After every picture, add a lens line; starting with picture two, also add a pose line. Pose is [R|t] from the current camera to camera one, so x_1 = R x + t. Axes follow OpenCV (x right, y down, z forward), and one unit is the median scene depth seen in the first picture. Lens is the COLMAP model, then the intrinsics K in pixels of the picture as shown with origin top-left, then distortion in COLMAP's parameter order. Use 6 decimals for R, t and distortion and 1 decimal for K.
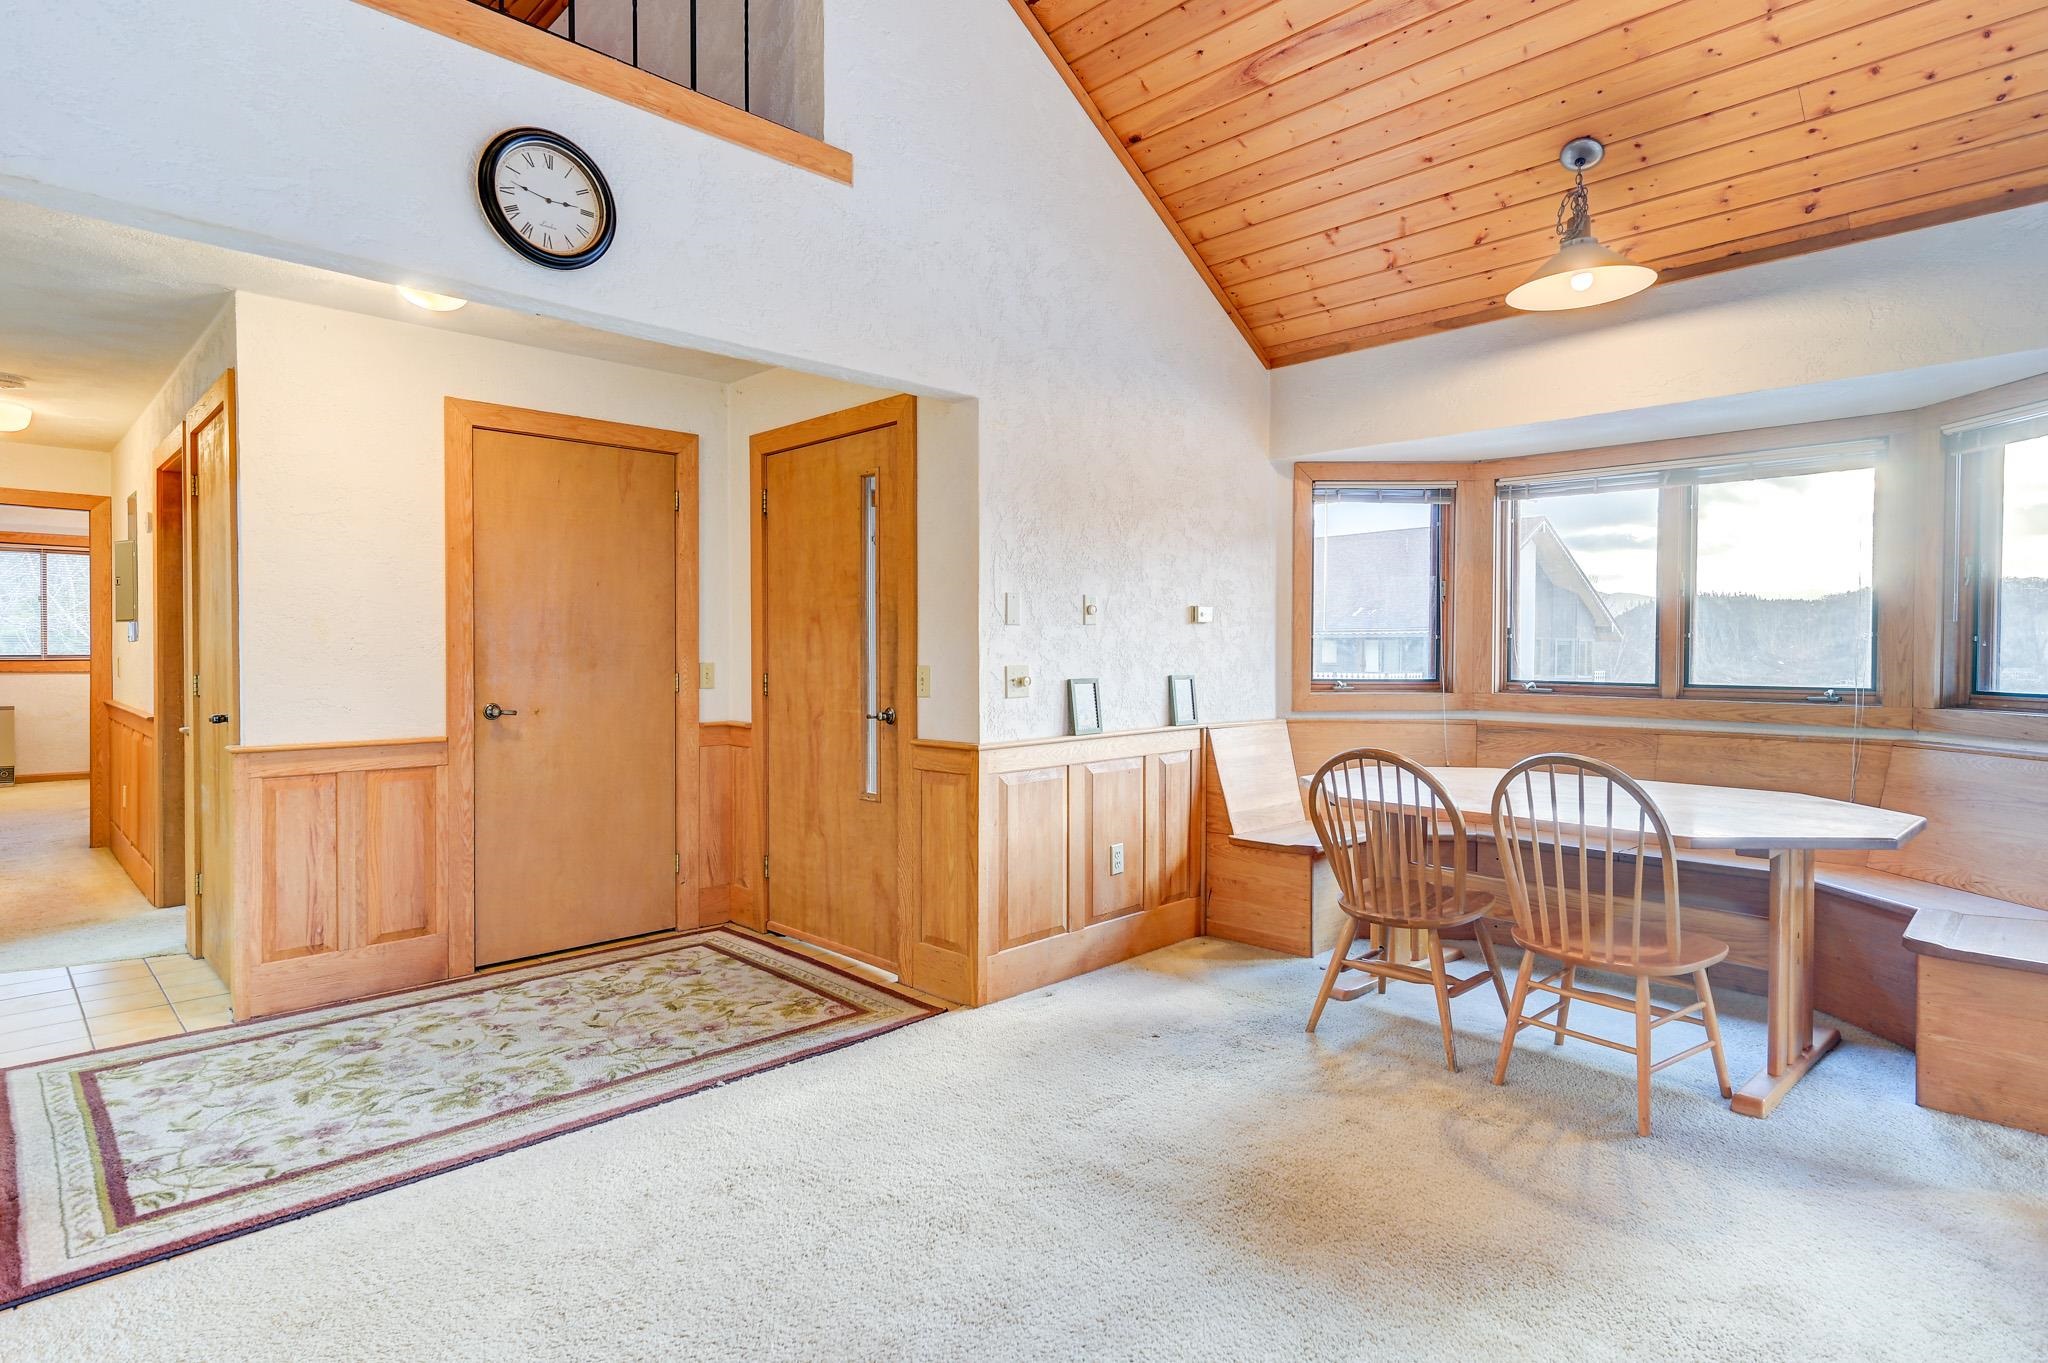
lens RADIAL K [[1071.3, 0, 1030.6], [0, 1071.3, 662.8], [0, 0, 1]] dist [0.004371, 0.002220]
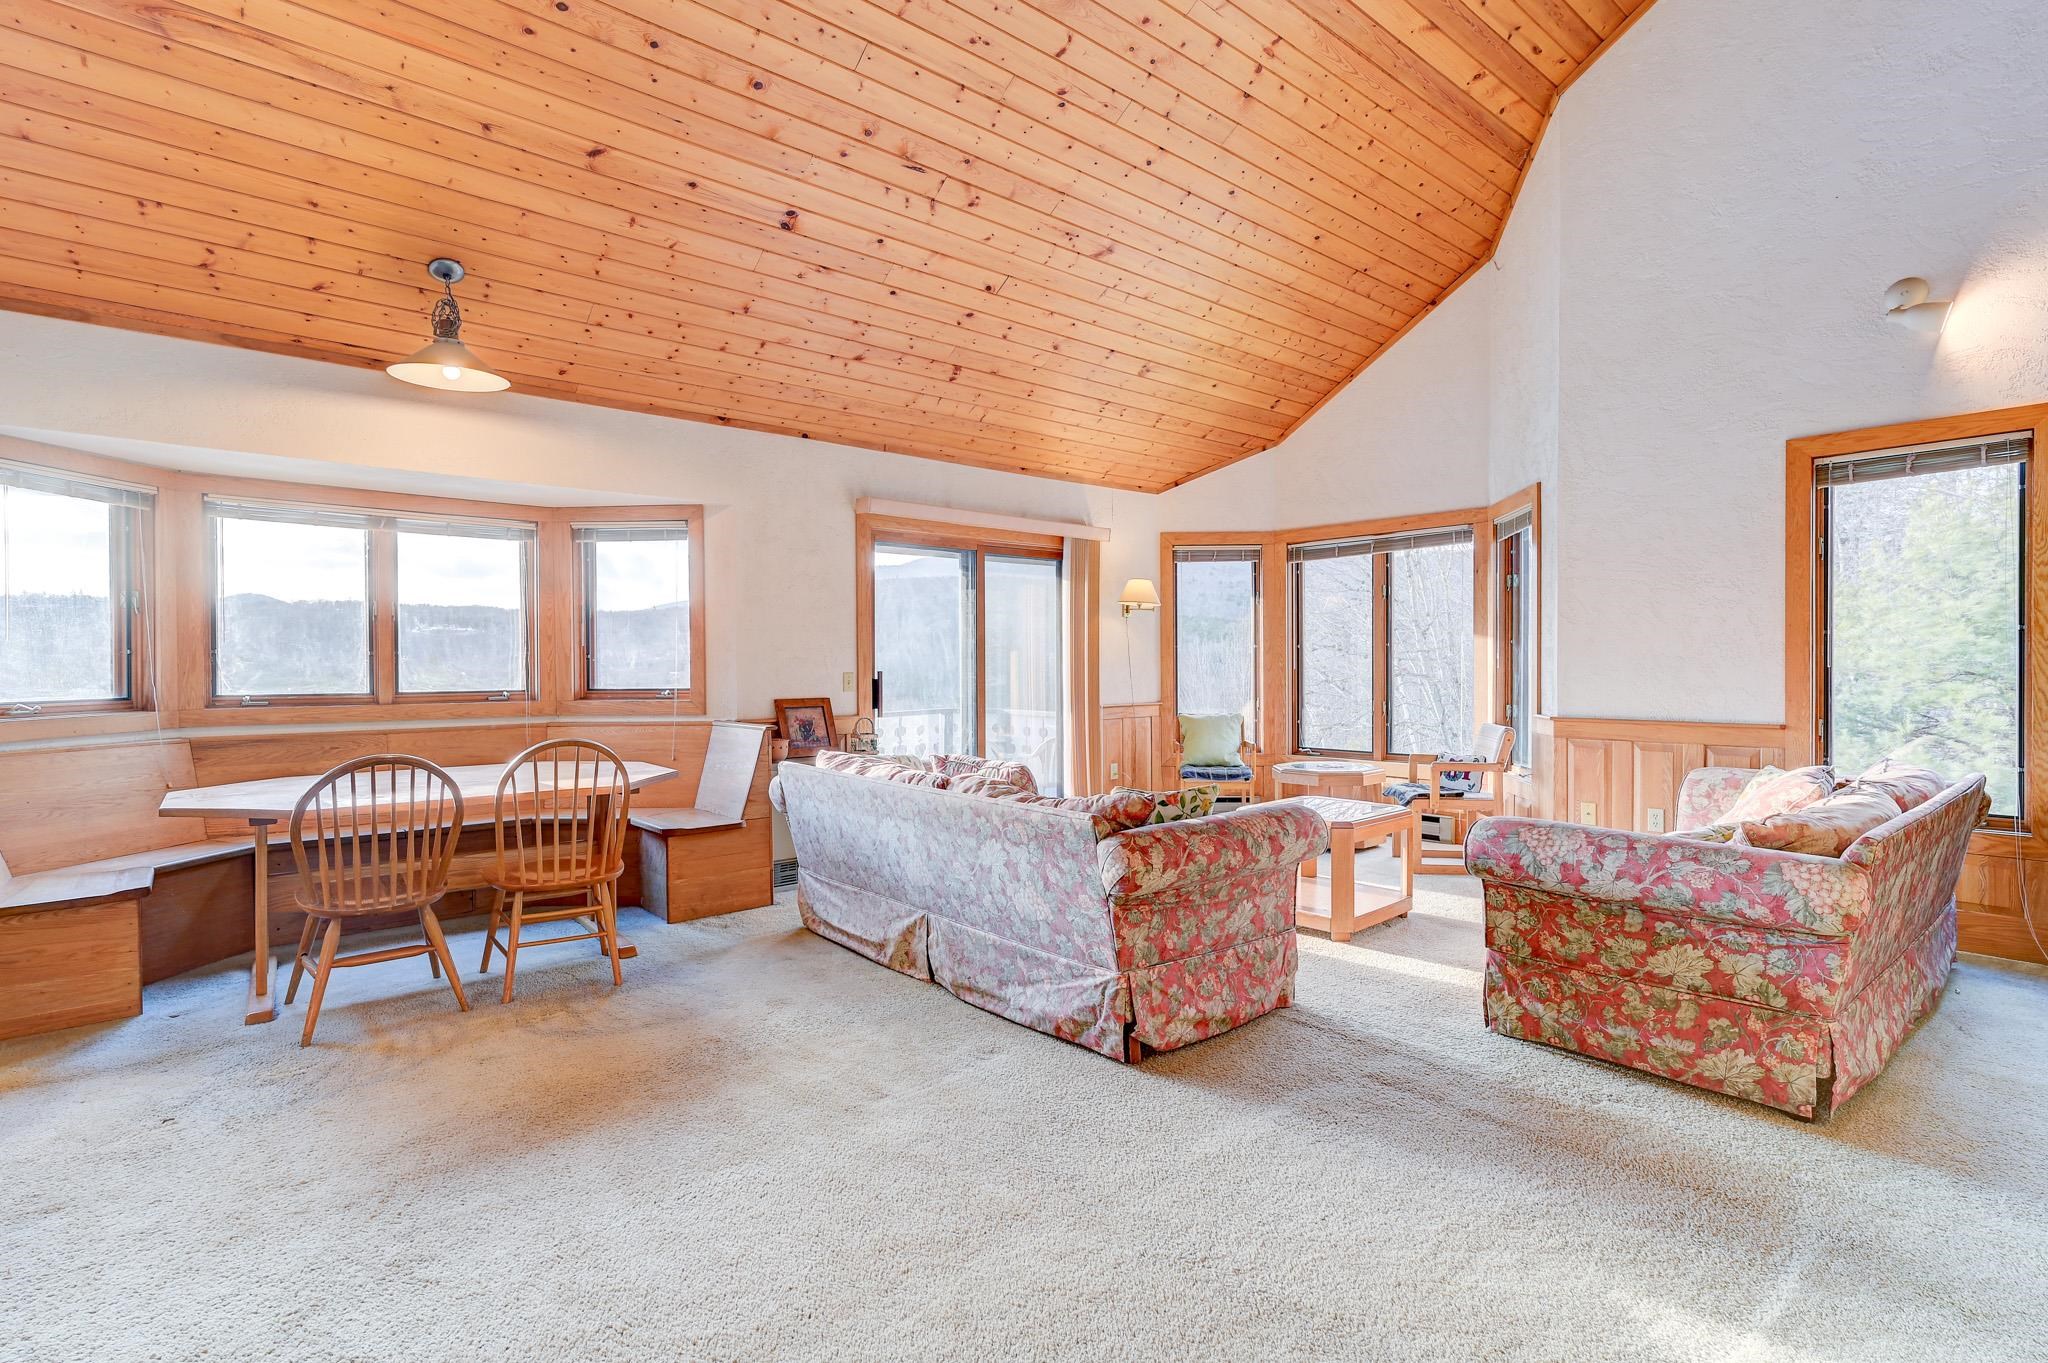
lens RADIAL K [[967.8, 0, 1024.6], [0, 967.8, 674.3], [0, 0, 1]] dist [0.008436, 0.004084]
pose [[0.086473, -0.015695, 0.996131, -0.491691], [0.017499, 0.999746, 0.014232, -0.004608], [-0.996100, 0.016201, 0.086726, 0.203333]]
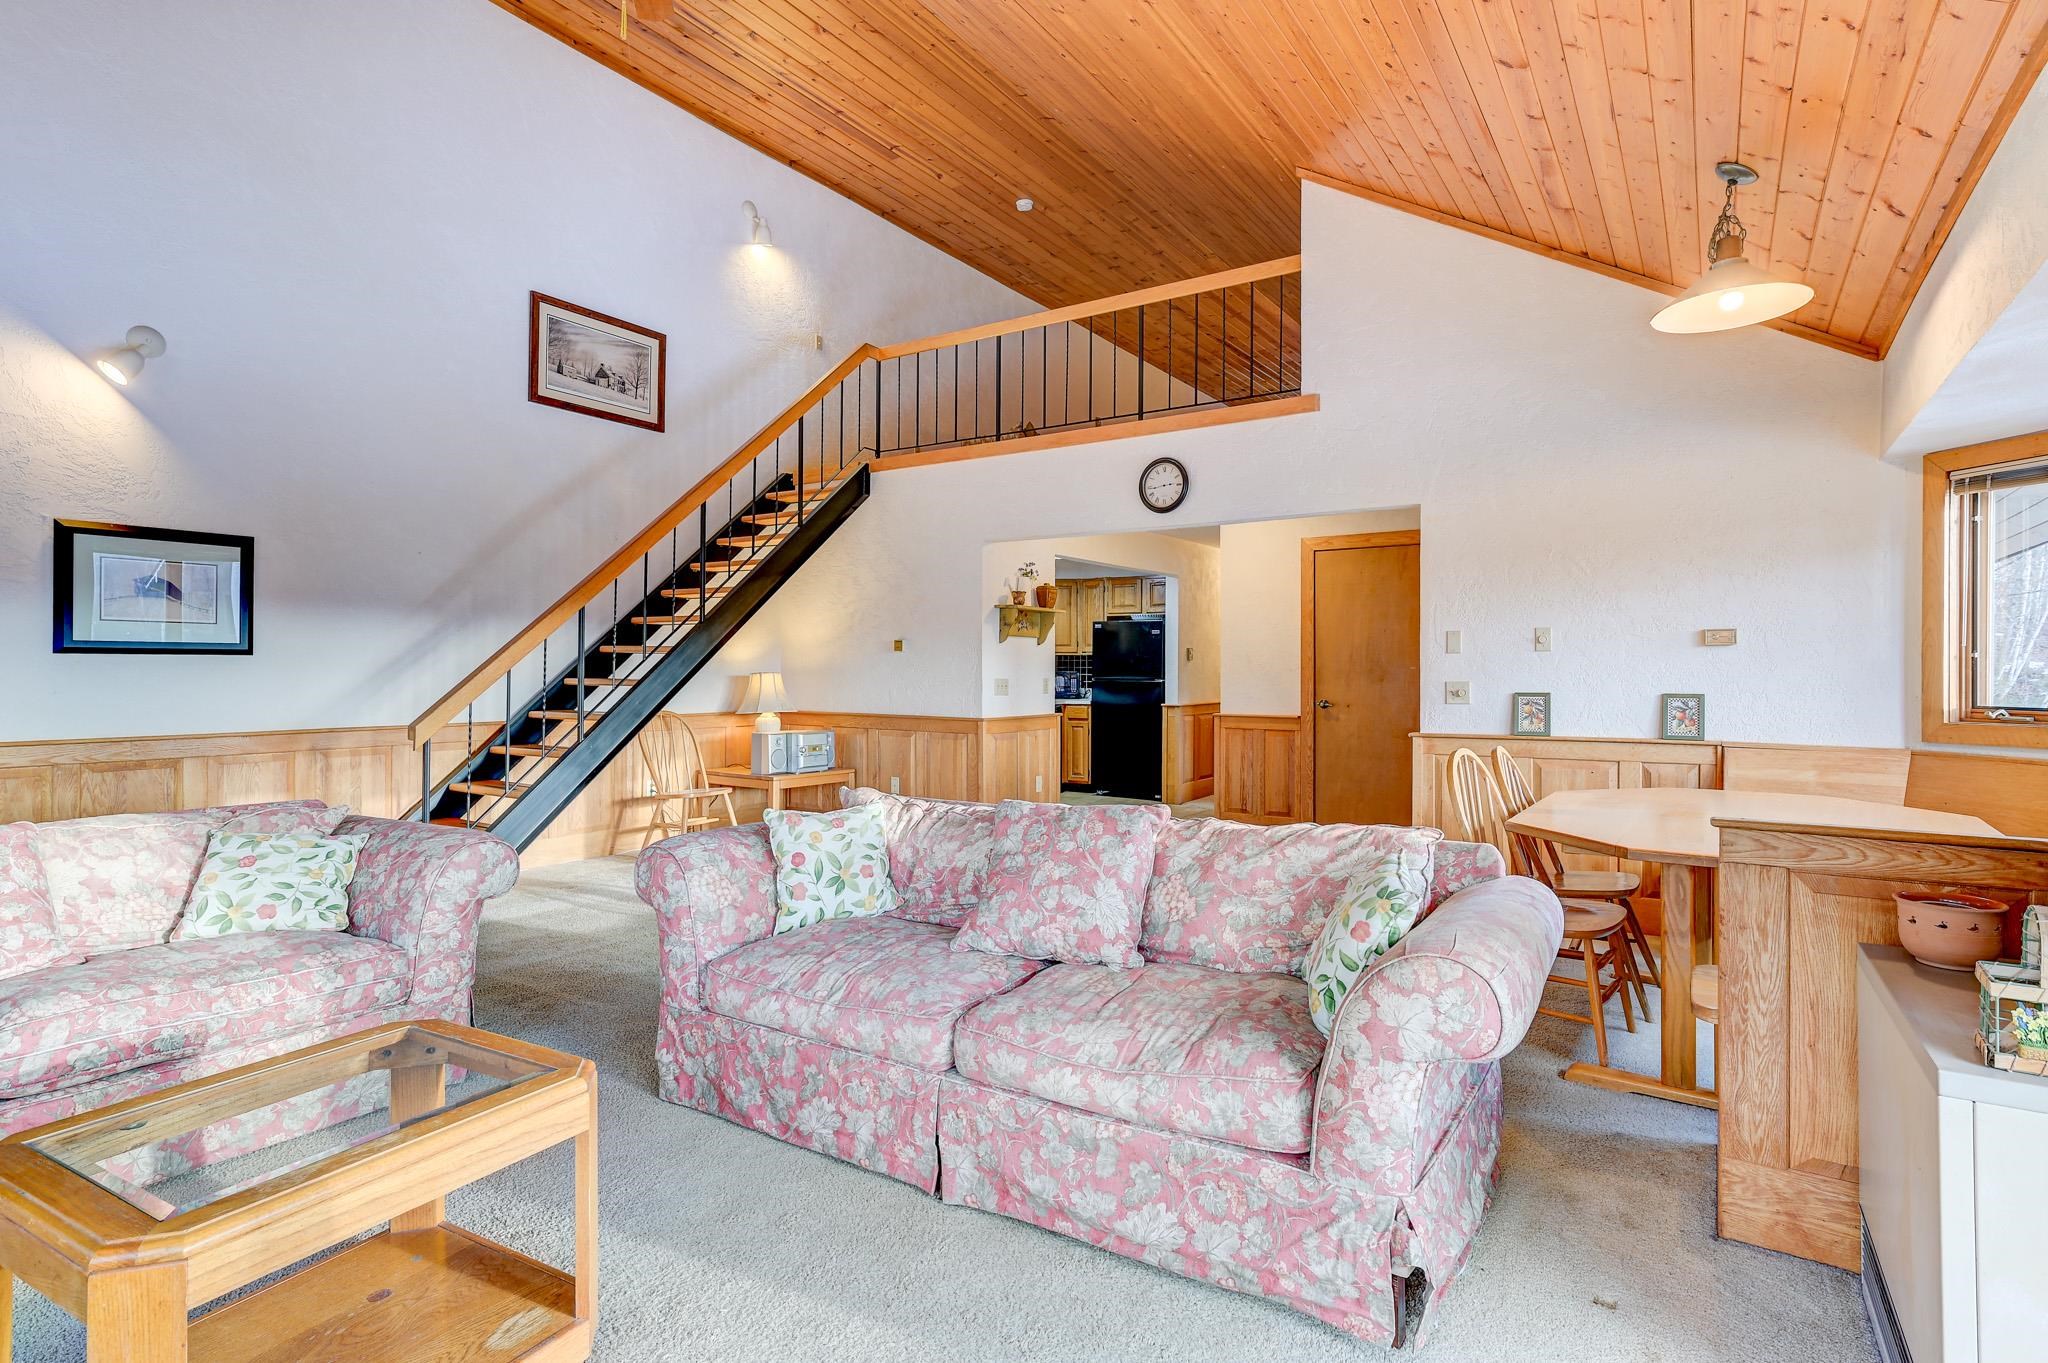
lens RADIAL K [[1071.3, 0, 1036.5], [0, 1071.3, 672.5], [0, 0, 1]] dist [0.004371, 0.002220]
pose [[0.218286, 0.002183, -0.975882, 1.199450], [-0.012129, 0.999926, -0.000476, -0.001344], [0.975810, 0.011940, 0.218296, 0.124606]]
